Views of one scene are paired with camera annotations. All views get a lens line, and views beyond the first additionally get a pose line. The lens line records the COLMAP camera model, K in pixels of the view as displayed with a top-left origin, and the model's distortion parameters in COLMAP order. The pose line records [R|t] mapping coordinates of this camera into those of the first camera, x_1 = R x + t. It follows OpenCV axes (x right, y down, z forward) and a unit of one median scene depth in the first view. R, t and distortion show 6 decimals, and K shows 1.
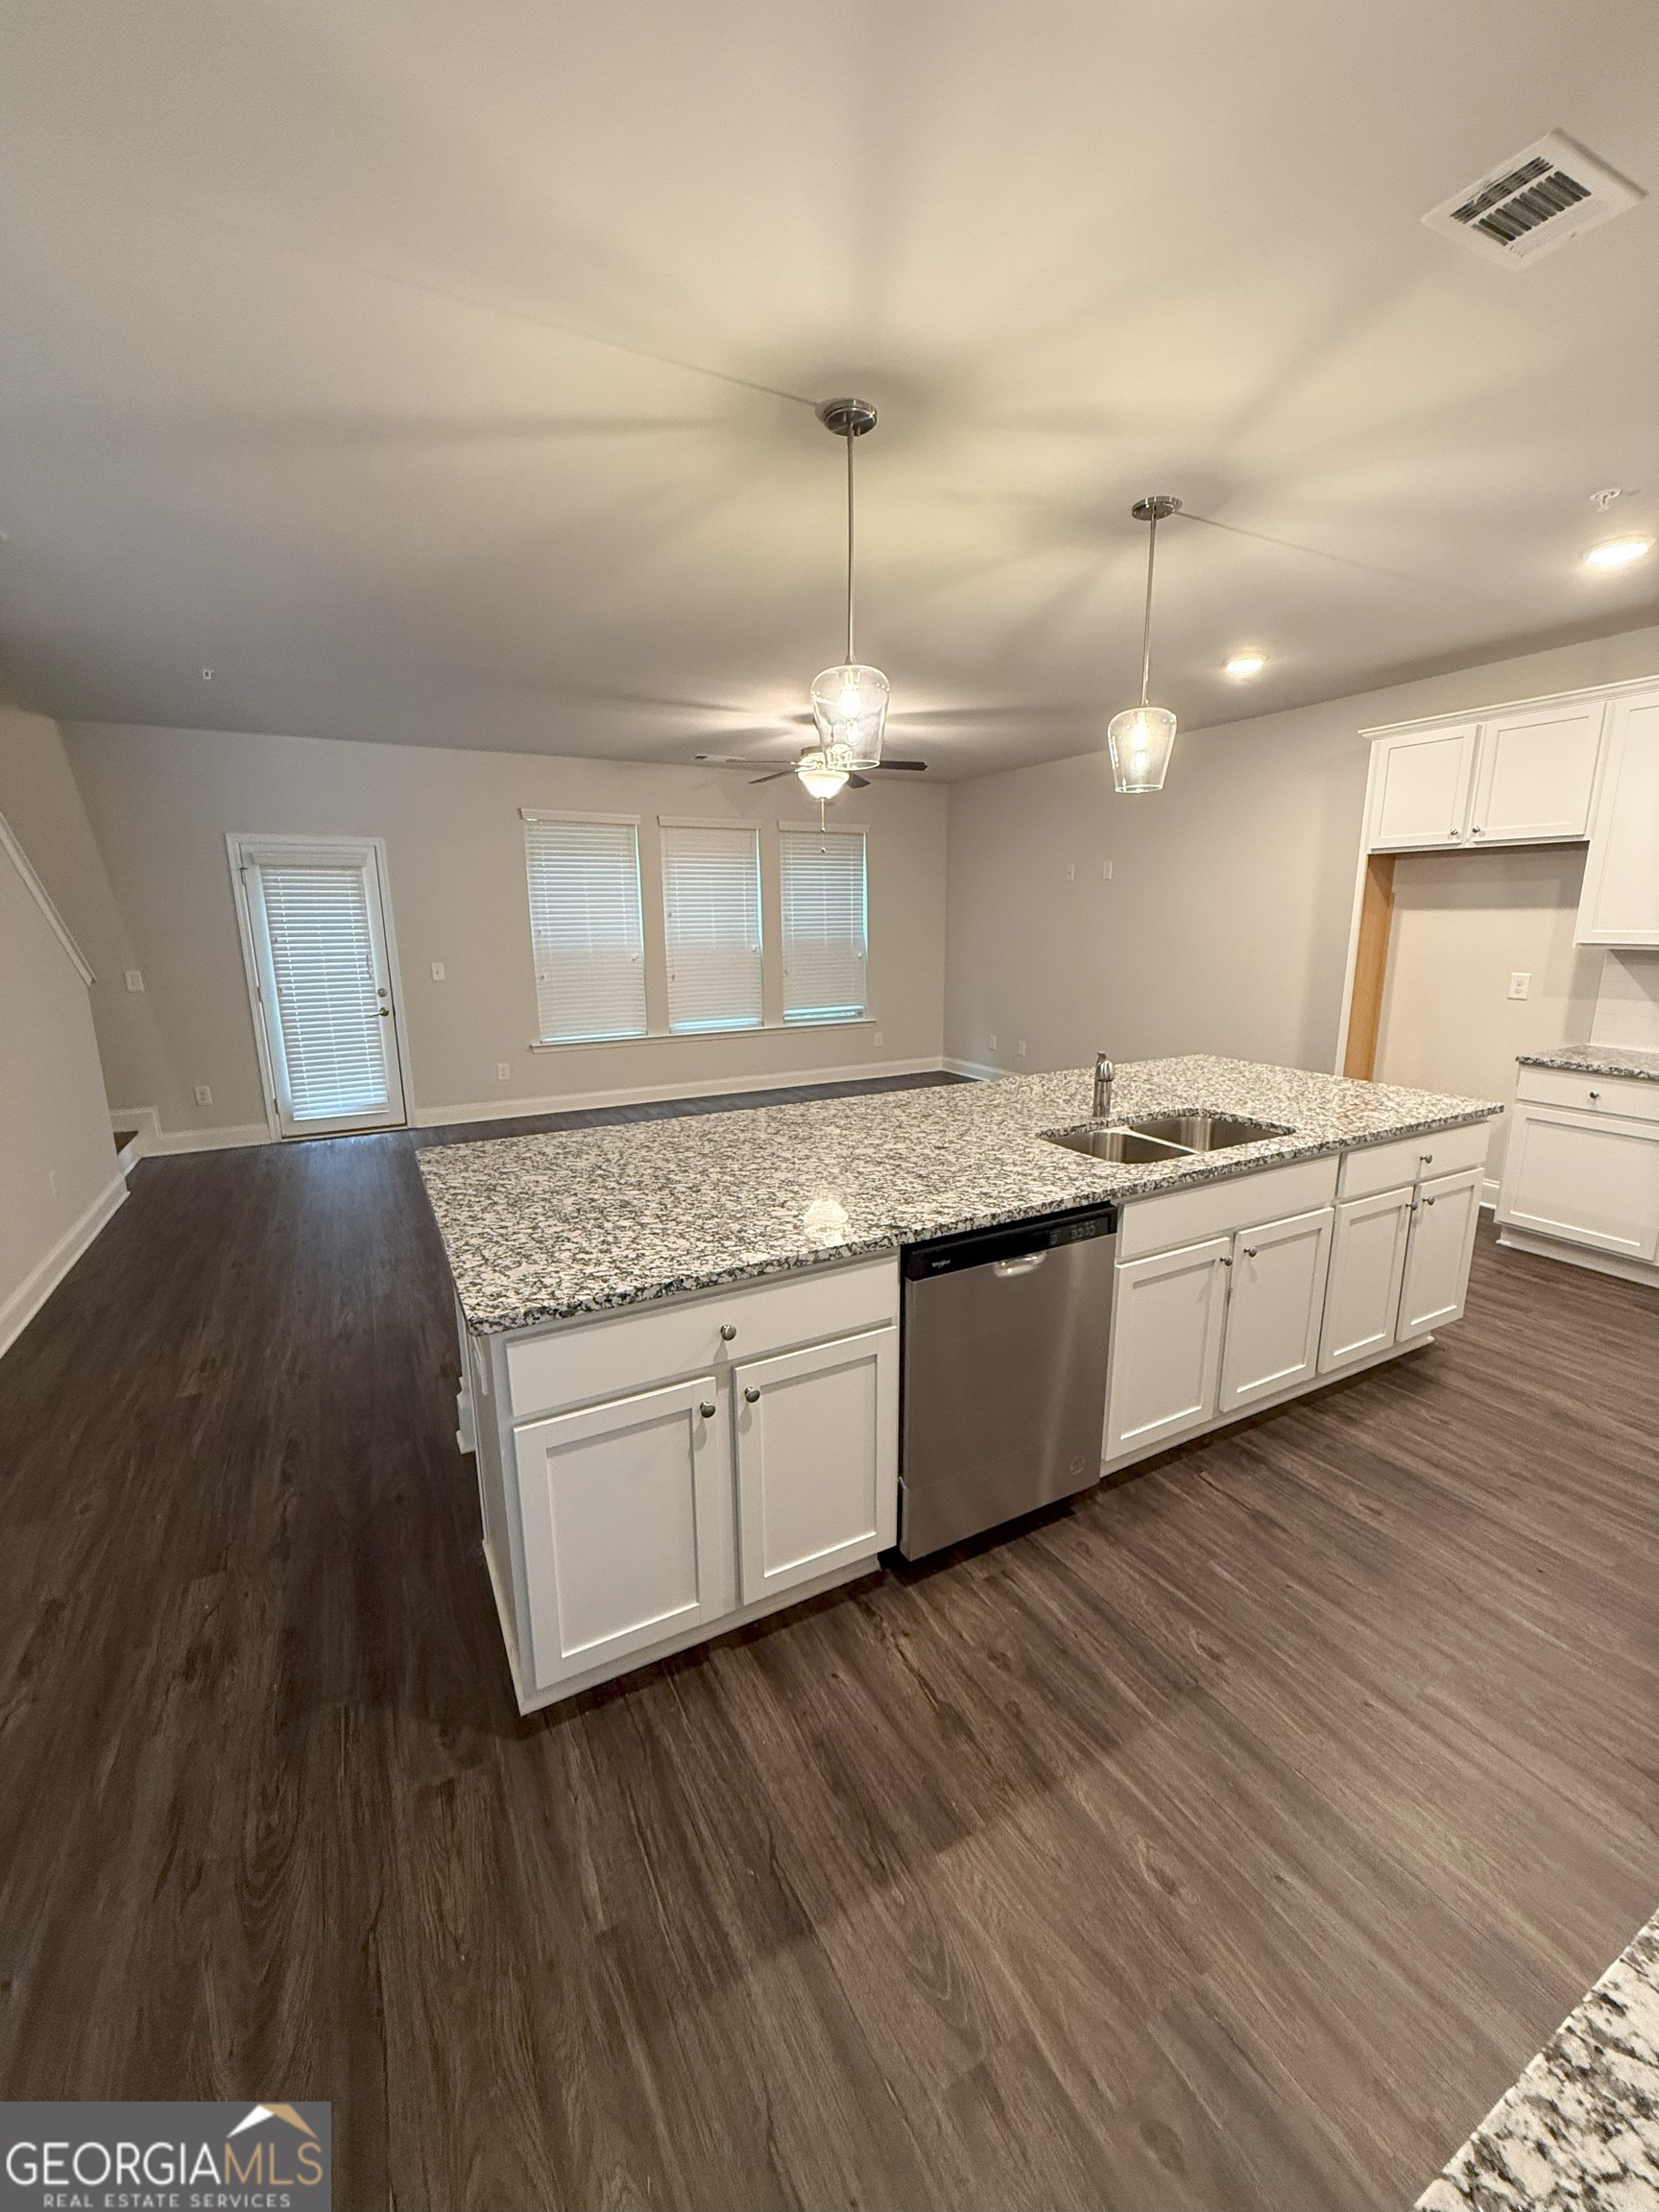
lens RADIAL K [[879.3, 0, 826.8], [0, 879.3, 1102.7], [0, 0, 1]] dist [0.000526, 0.000083]
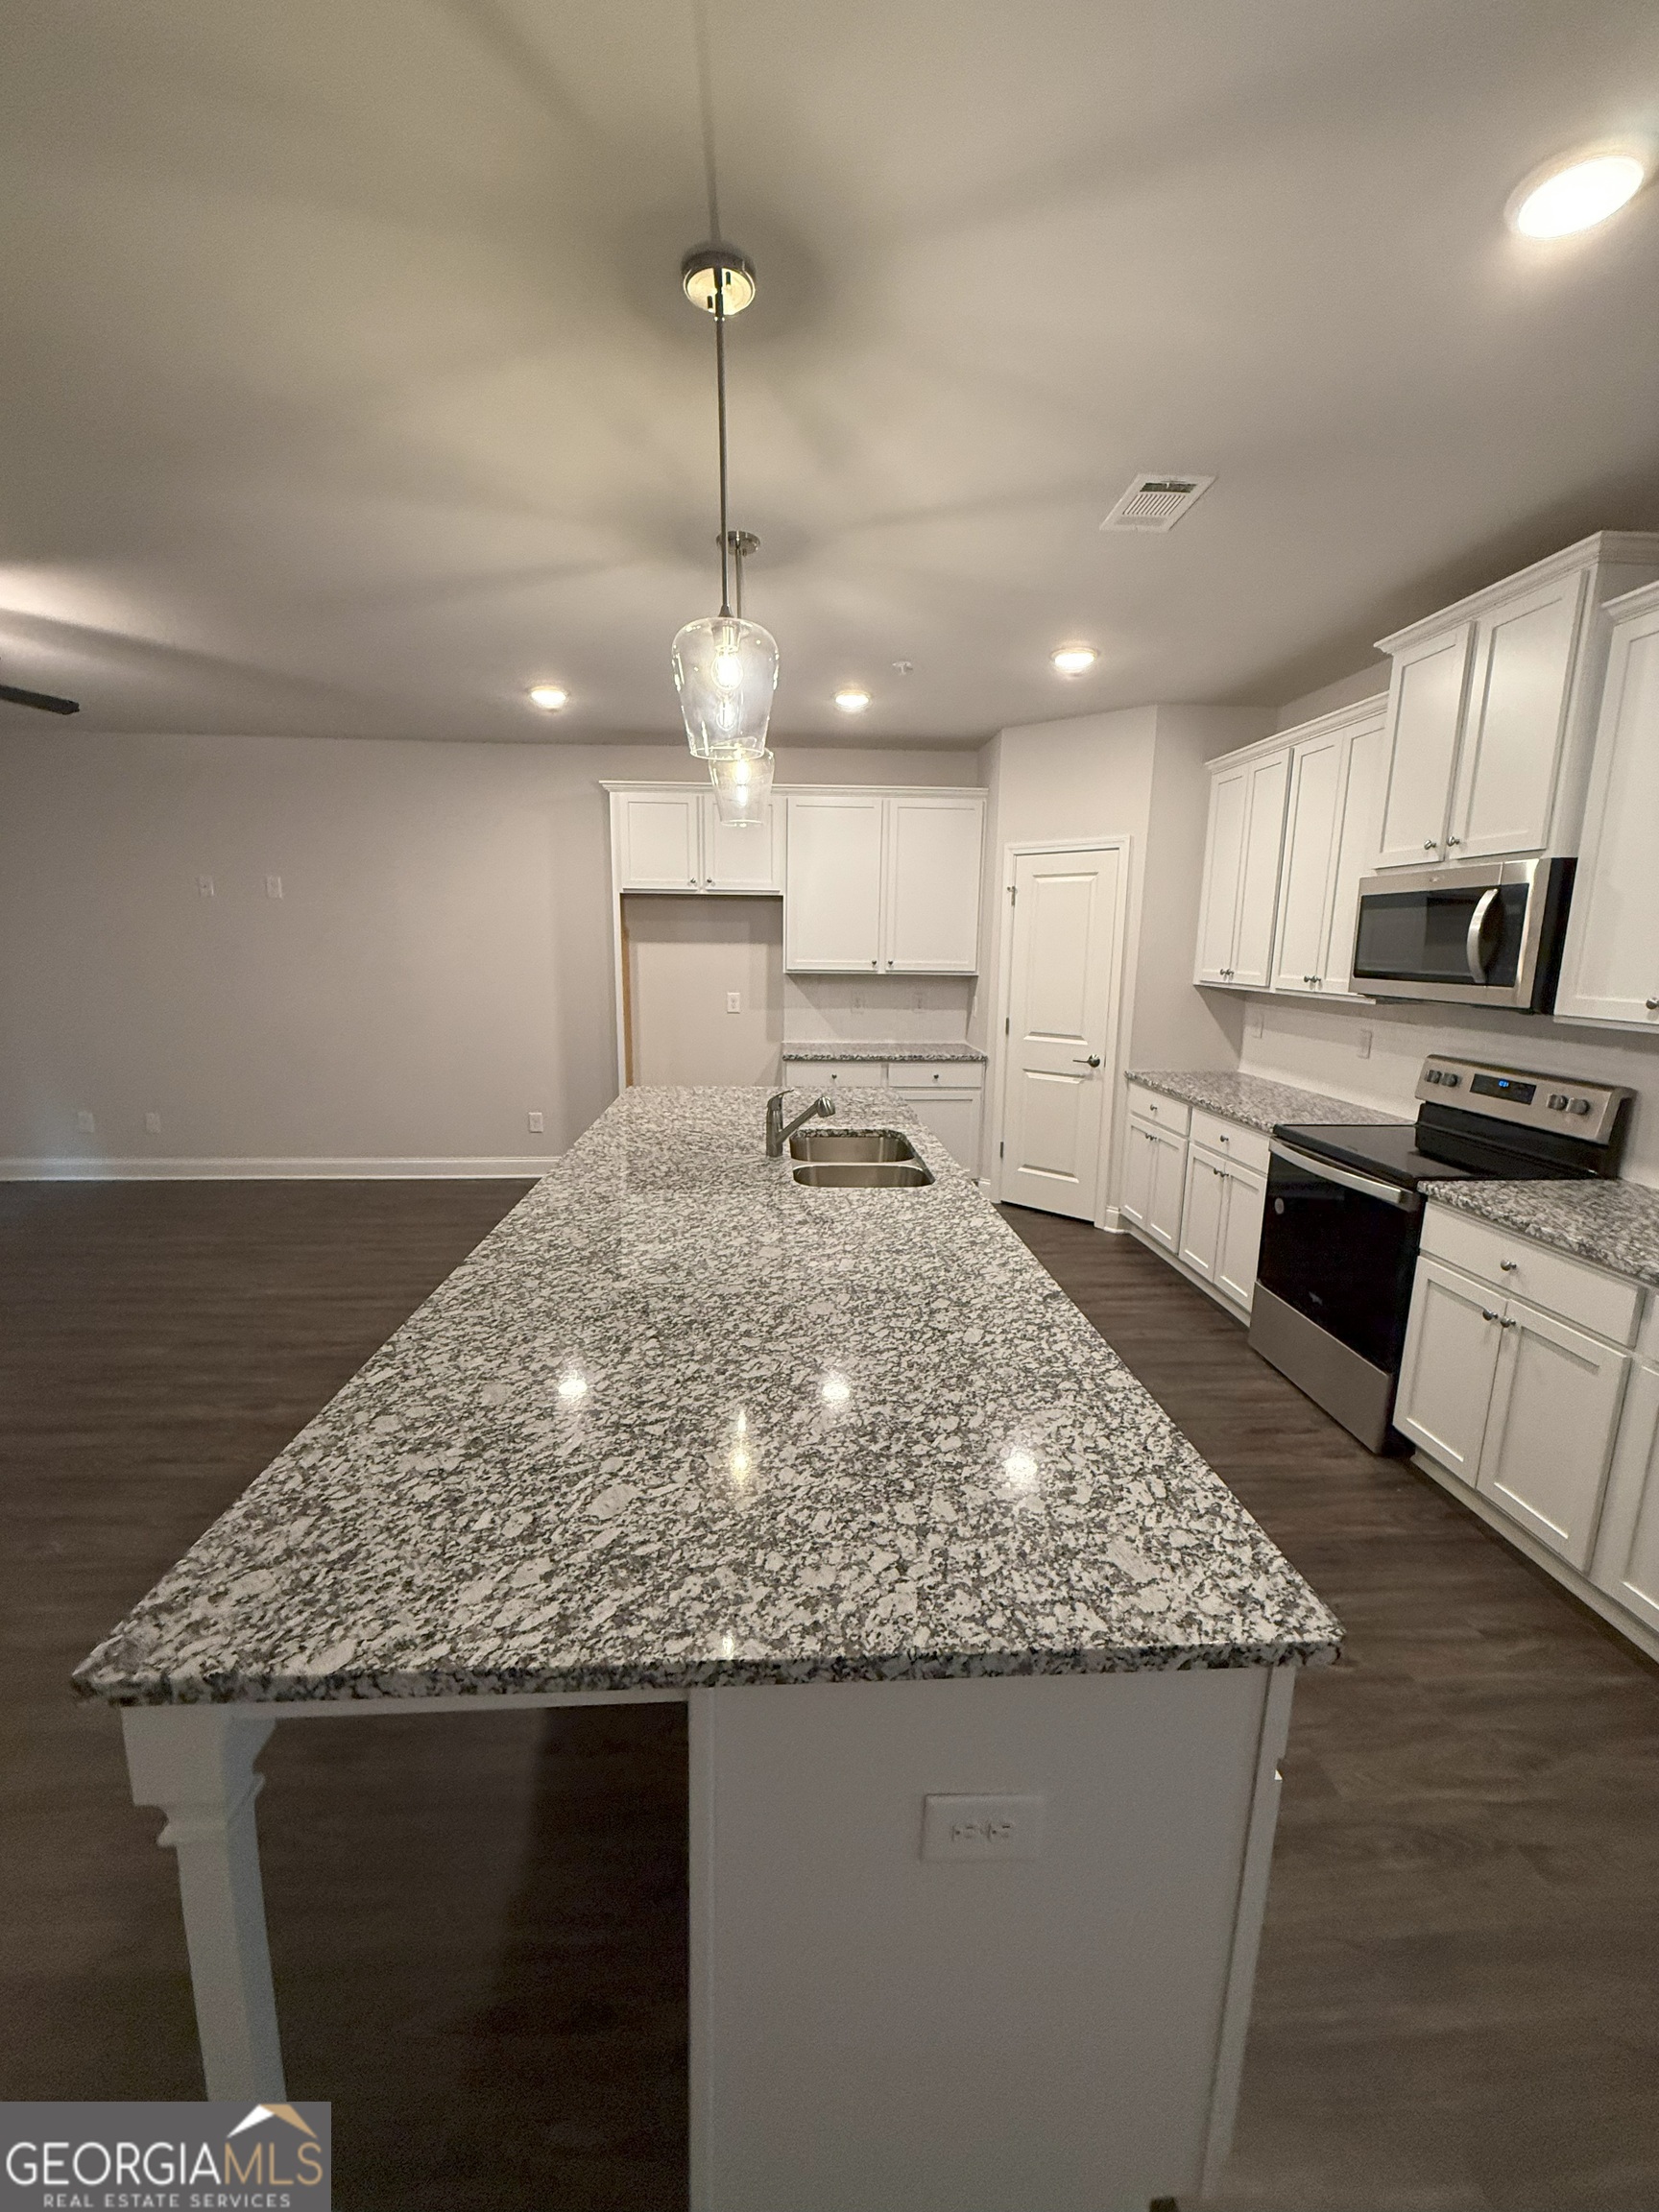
lens RADIAL K [[879.3, 0, 827.7], [0, 879.3, 1103.5], [0, 0, 1]] dist [0.000526, 0.000083]
pose [[0.418069, -0.153169, 0.895409, -0.687207], [0.176821, 0.980551, 0.085175, -0.148079], [-0.891040, 0.122718, 0.437021, 0.668455]]
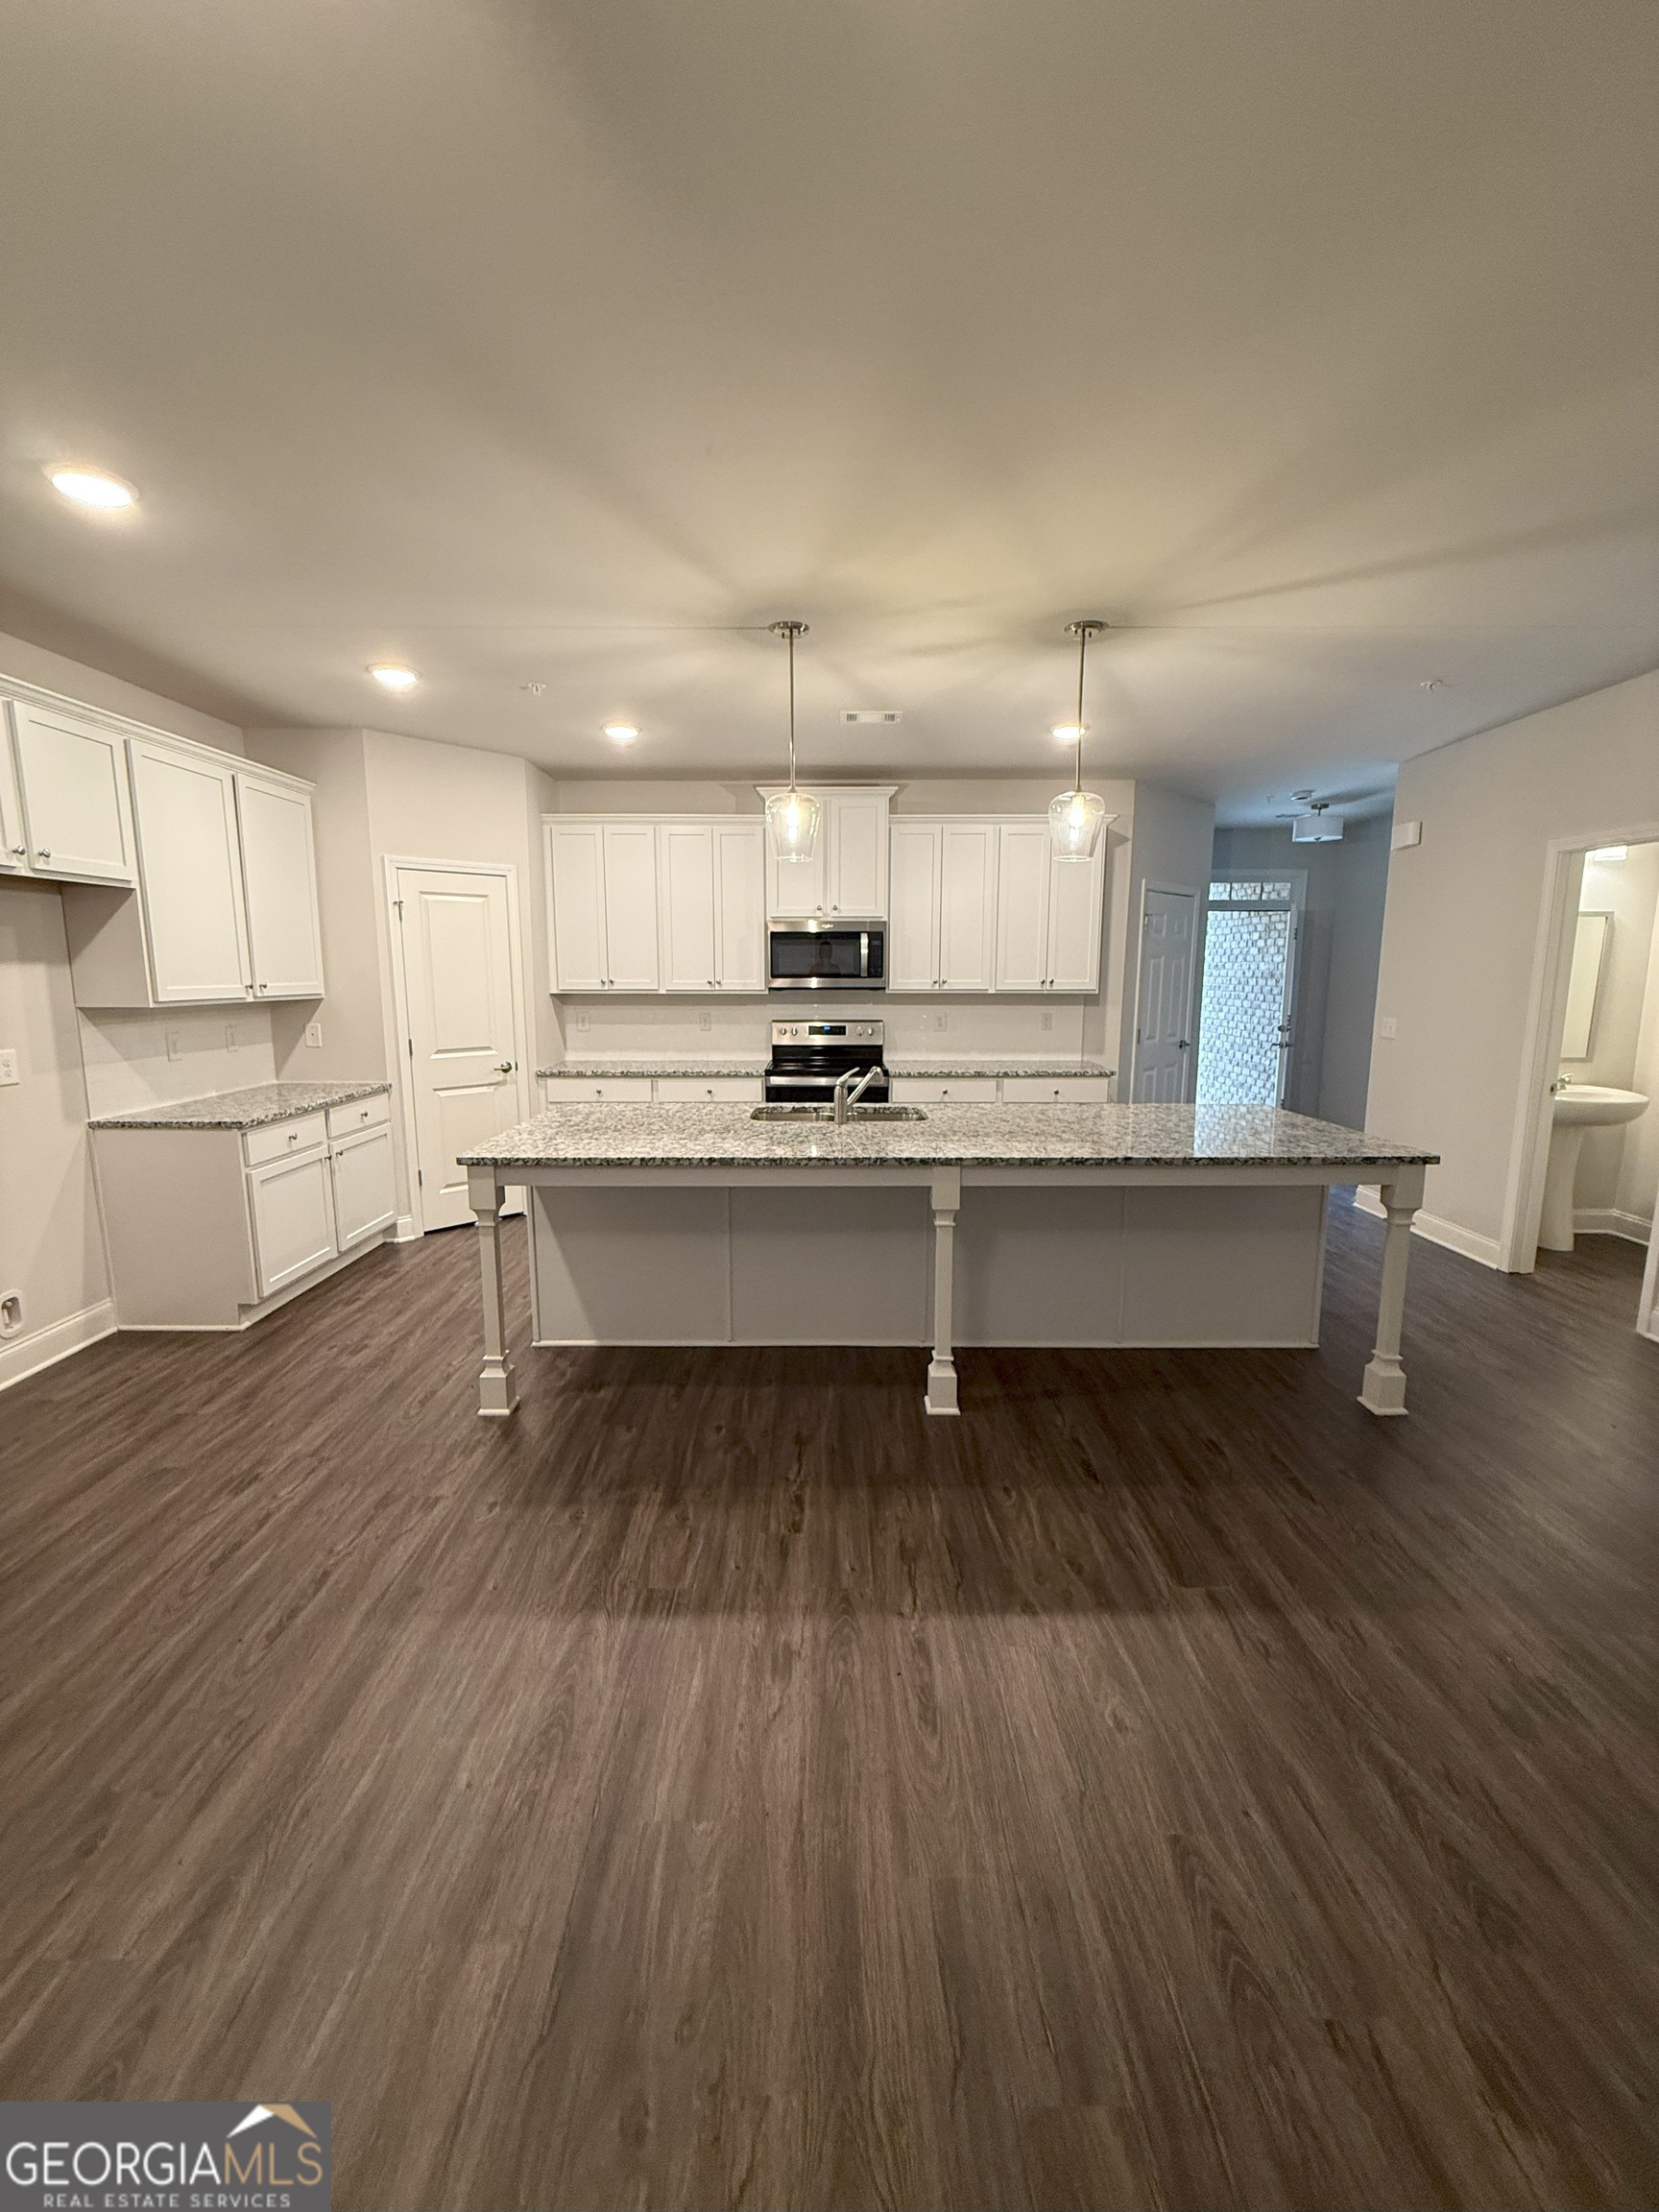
lens RADIAL K [[879.3, 0, 818.6], [0, 879.3, 1096.8], [0, 0, 1]] dist [0.000526, 0.000083]
pose [[-0.876042, -0.059479, 0.478552, -0.329946], [0.110675, 0.941077, 0.319570, -0.548806], [-0.469362, 0.332921, -0.817840, 2.629487]]
